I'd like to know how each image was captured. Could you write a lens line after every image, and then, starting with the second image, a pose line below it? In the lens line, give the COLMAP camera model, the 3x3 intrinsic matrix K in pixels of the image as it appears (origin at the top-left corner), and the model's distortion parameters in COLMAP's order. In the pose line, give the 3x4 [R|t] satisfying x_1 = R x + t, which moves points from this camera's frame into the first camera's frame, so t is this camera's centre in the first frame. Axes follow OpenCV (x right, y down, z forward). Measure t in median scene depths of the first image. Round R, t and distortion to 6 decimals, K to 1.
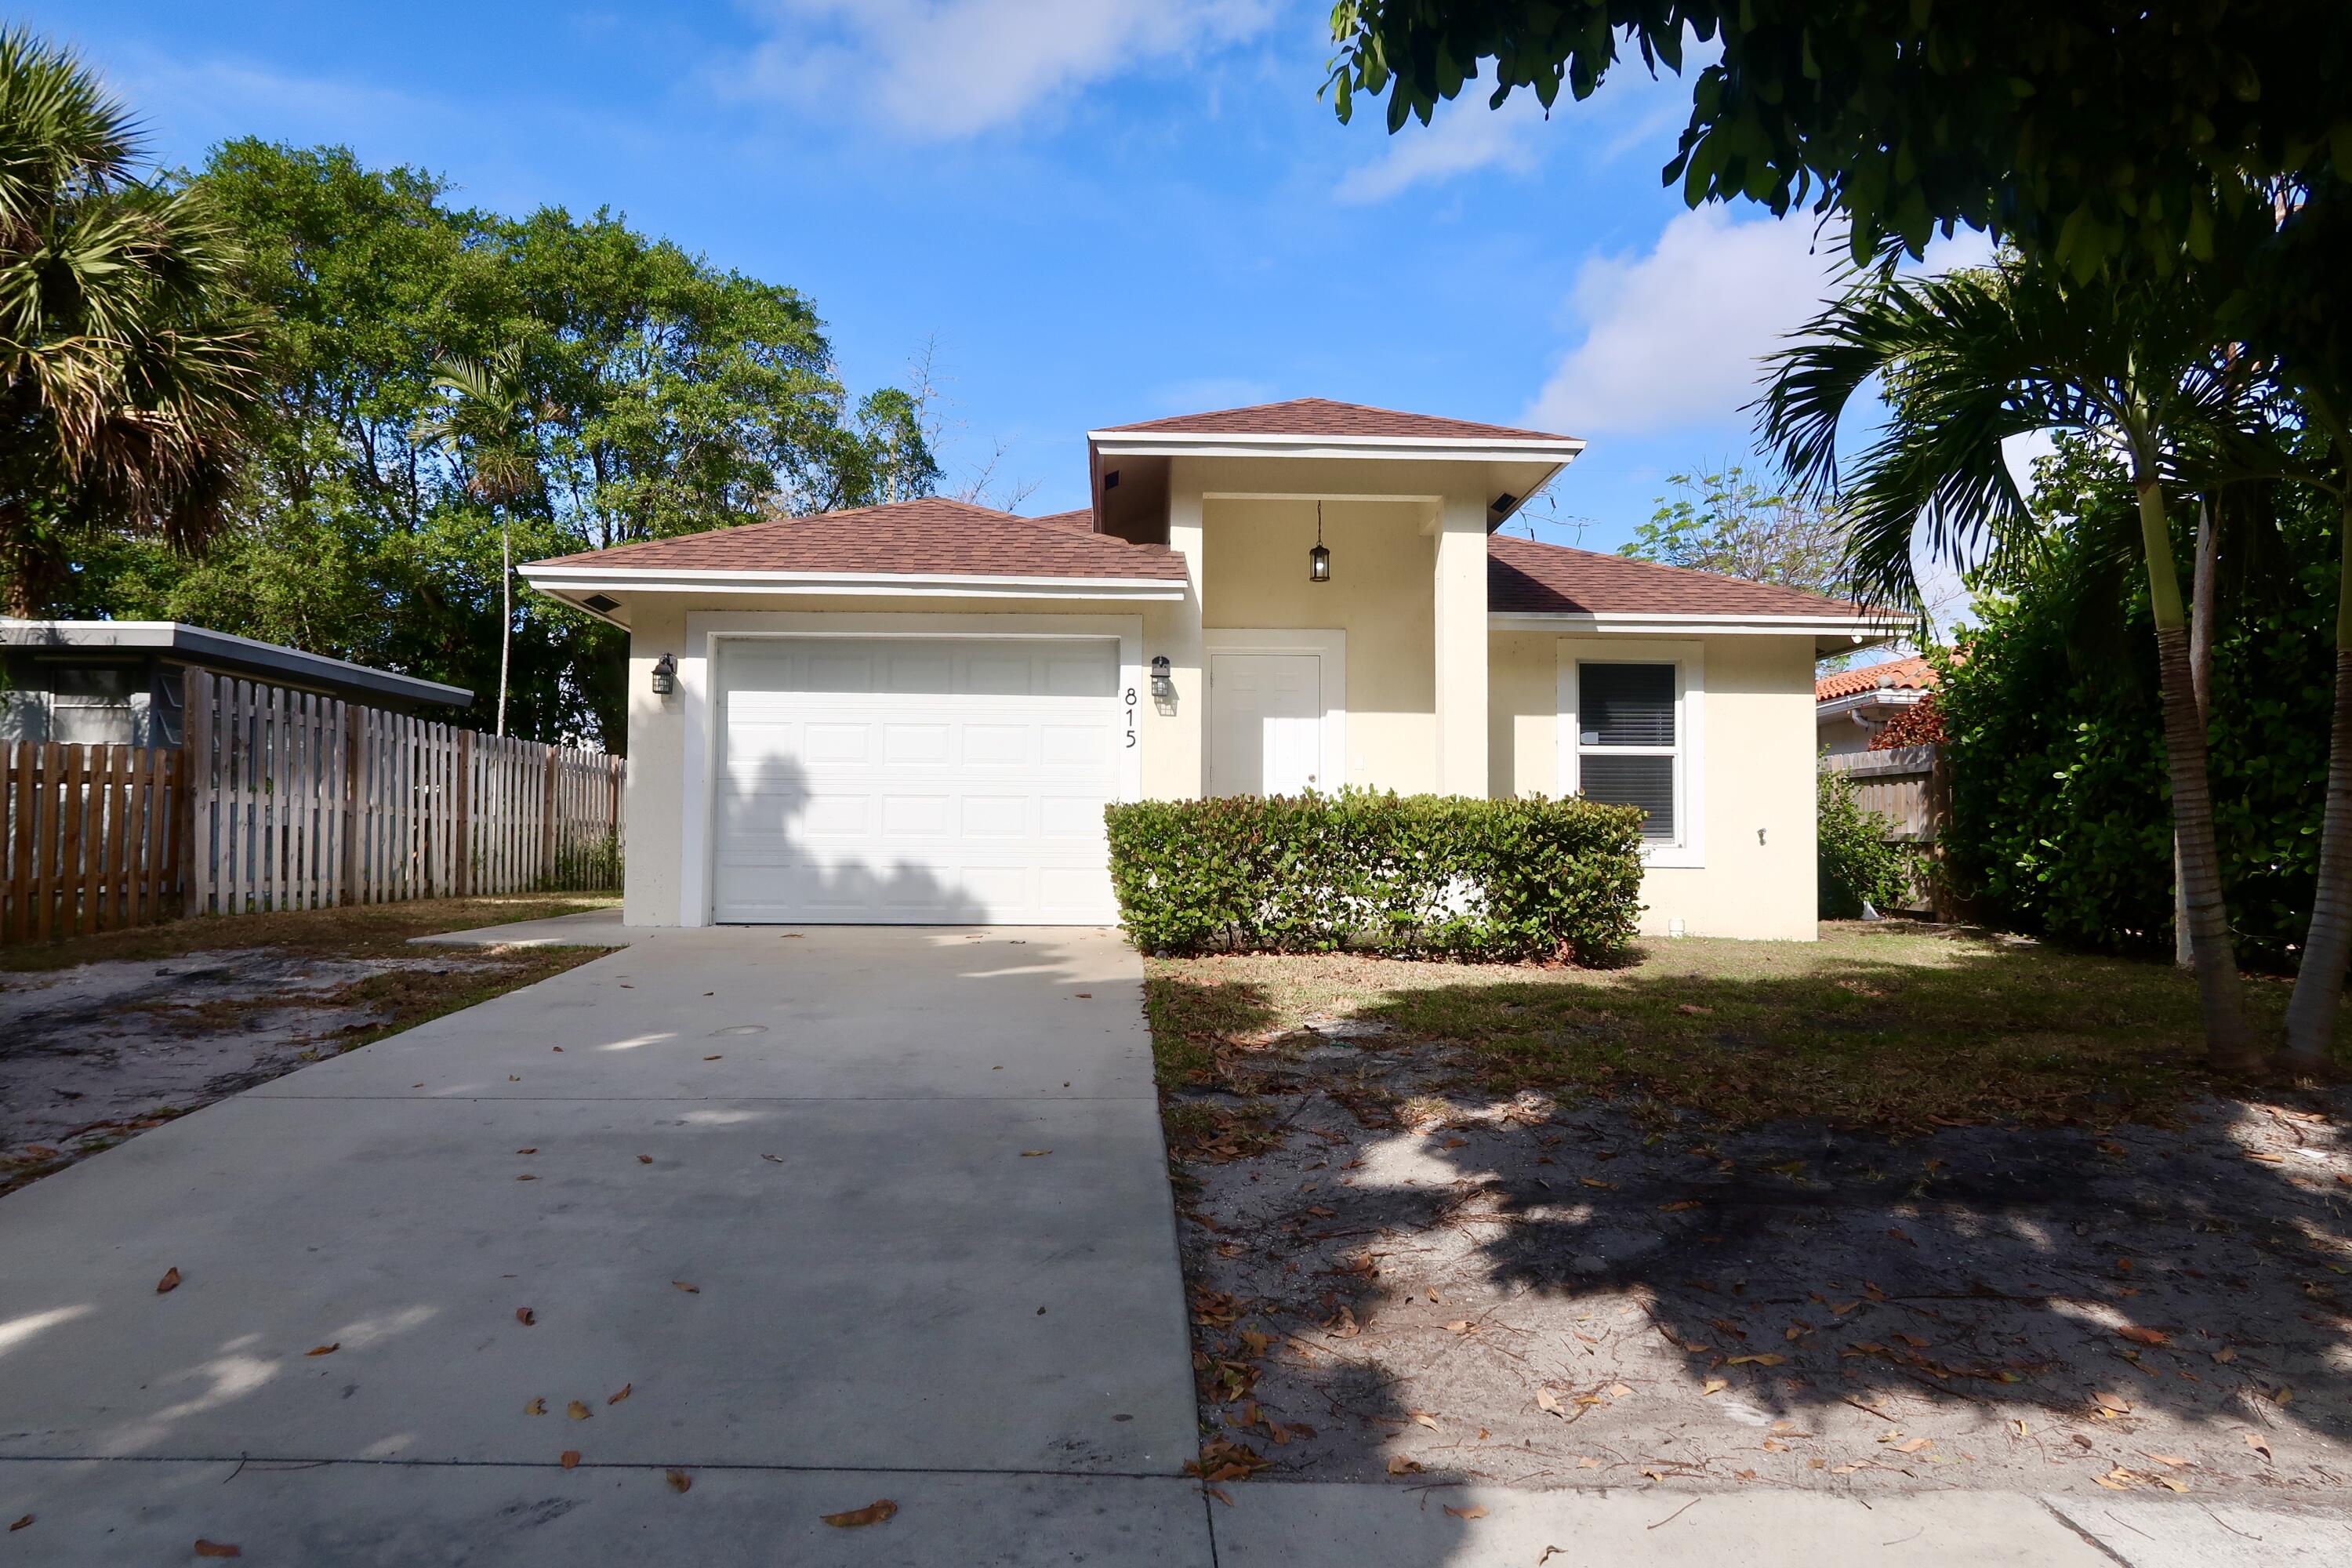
lens RADIAL K [[1621.3, 0, 1178.1], [0, 1621.3, 784.6], [0, 0, 1]] dist [-0.025053, 0.006383]
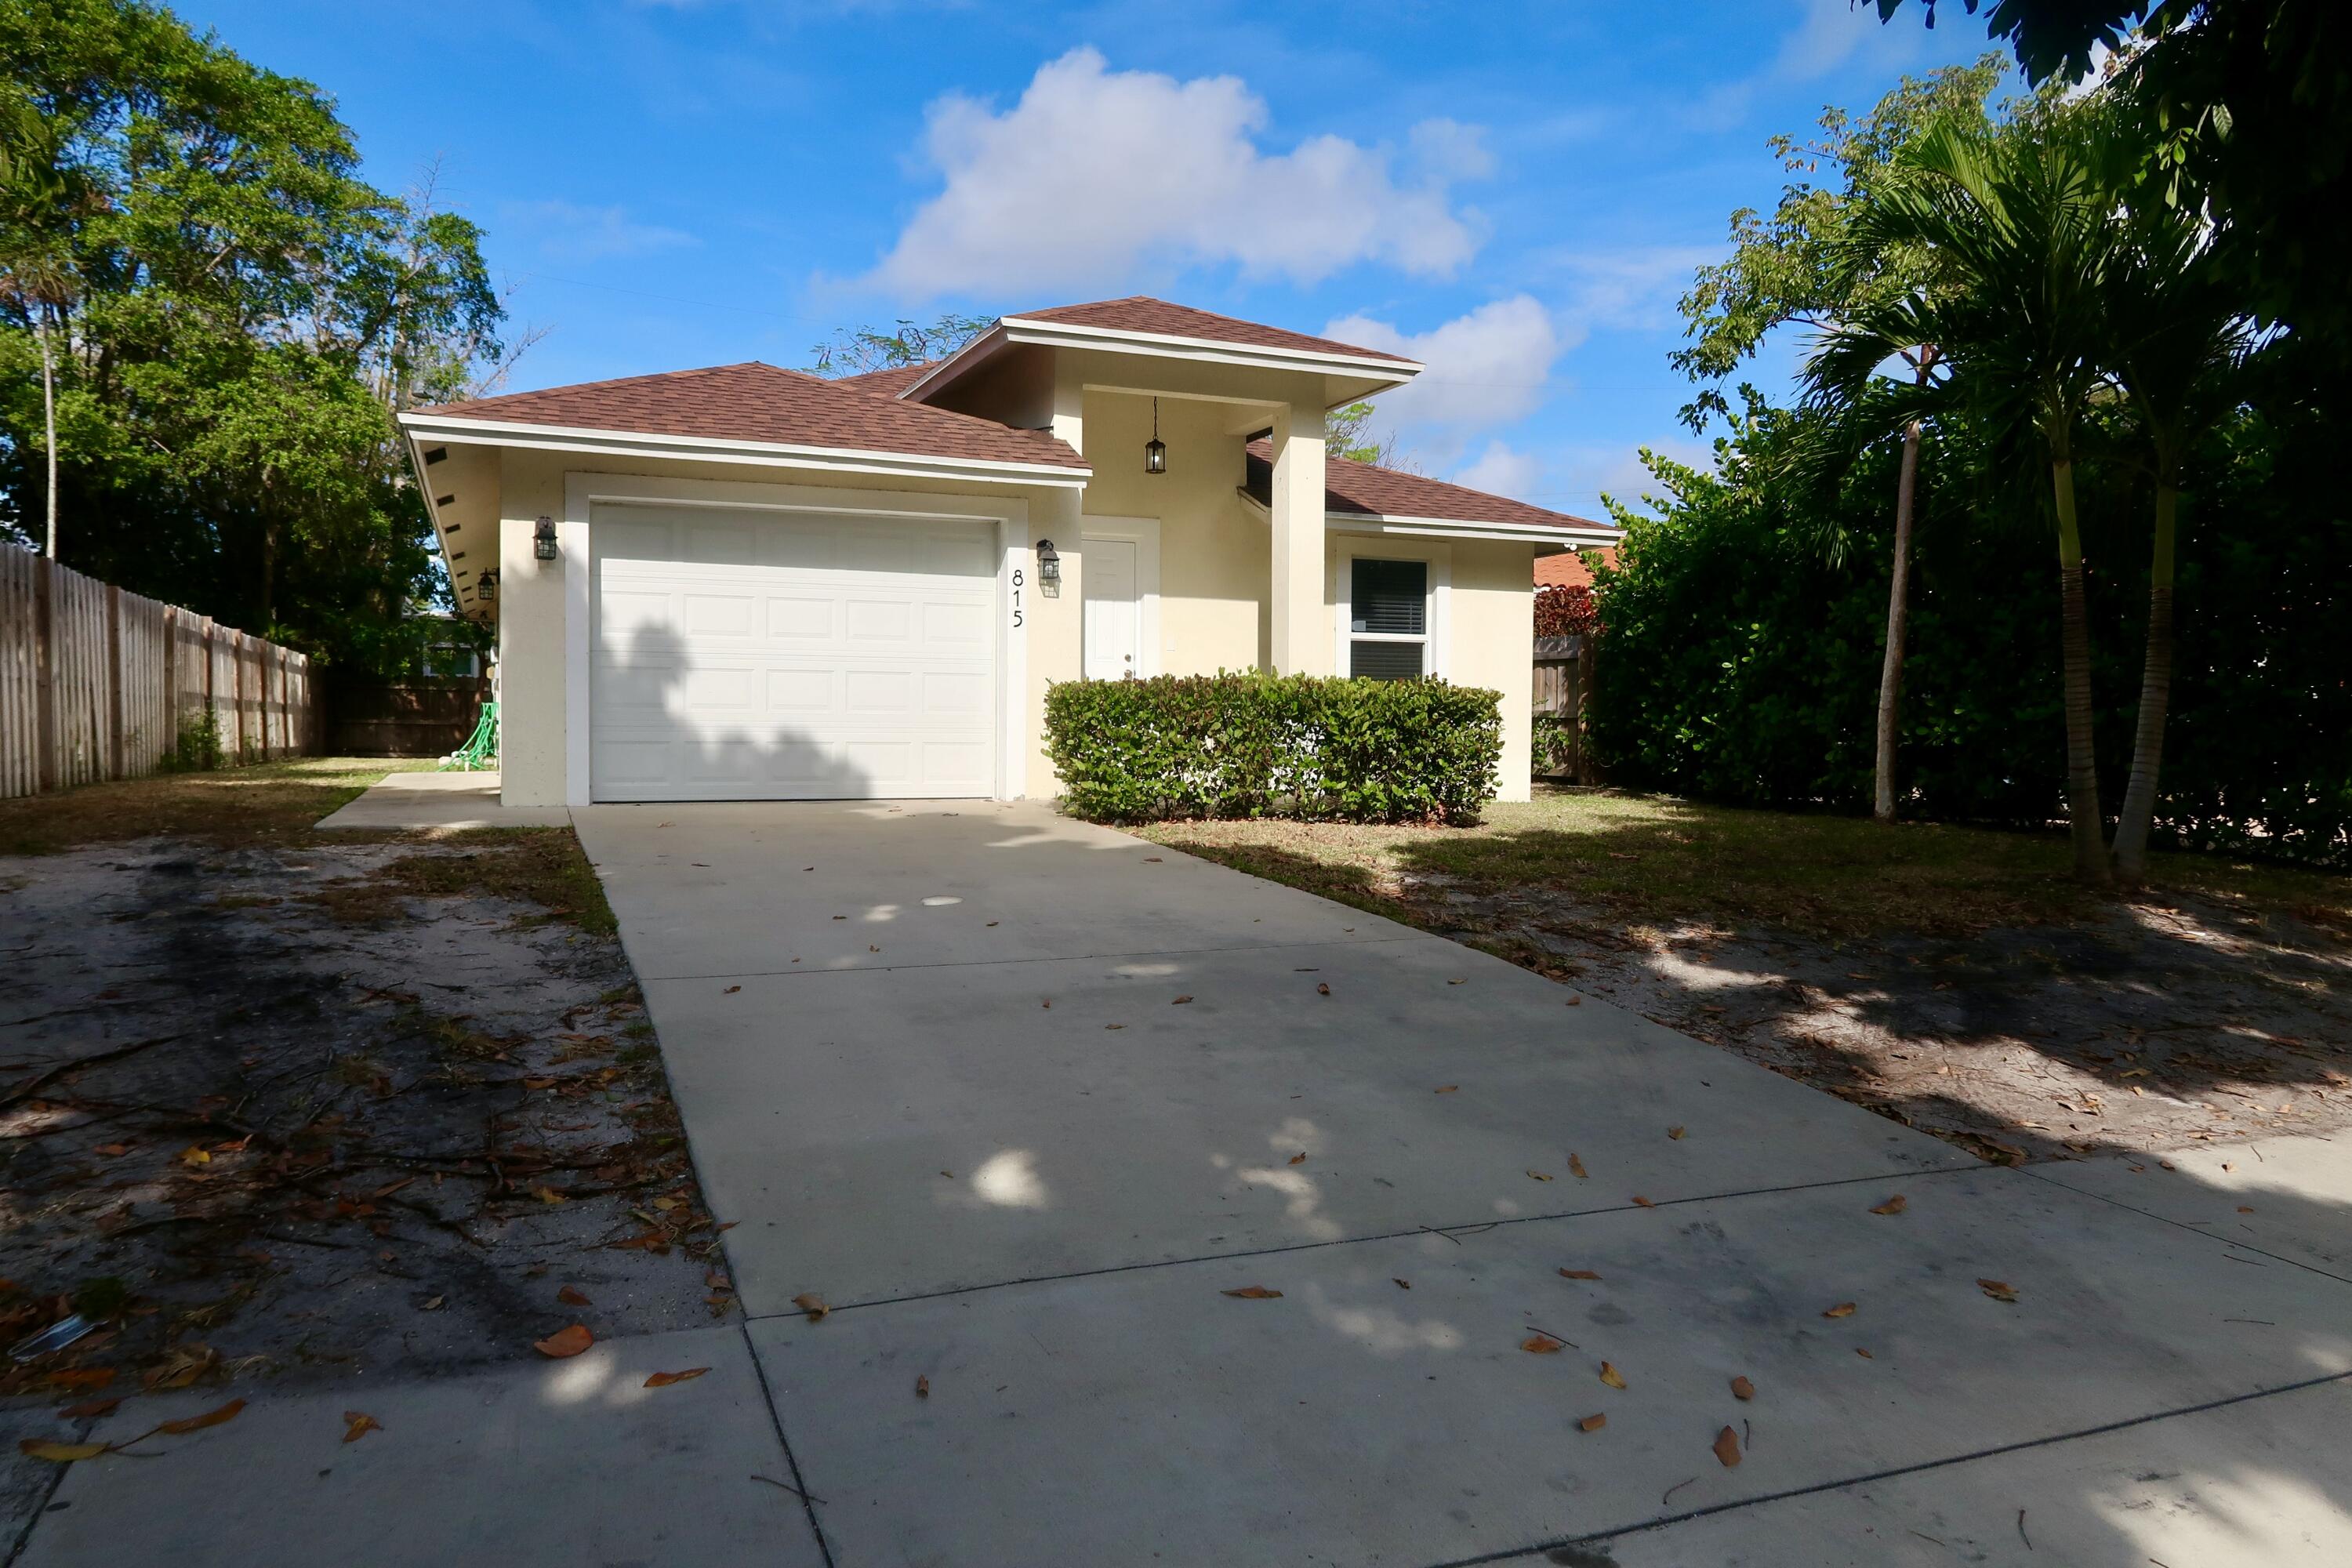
lens RADIAL K [[1621.3, 0, 1167.6], [0, 1621.3, 782.3], [0, 0, 1]] dist [-0.025053, 0.006383]
pose [[0.934794, -0.012617, 0.354967, -0.306230], [-0.014991, 0.997077, 0.074918, -0.002628], [-0.354875, -0.075354, 0.931872, -0.013938]]
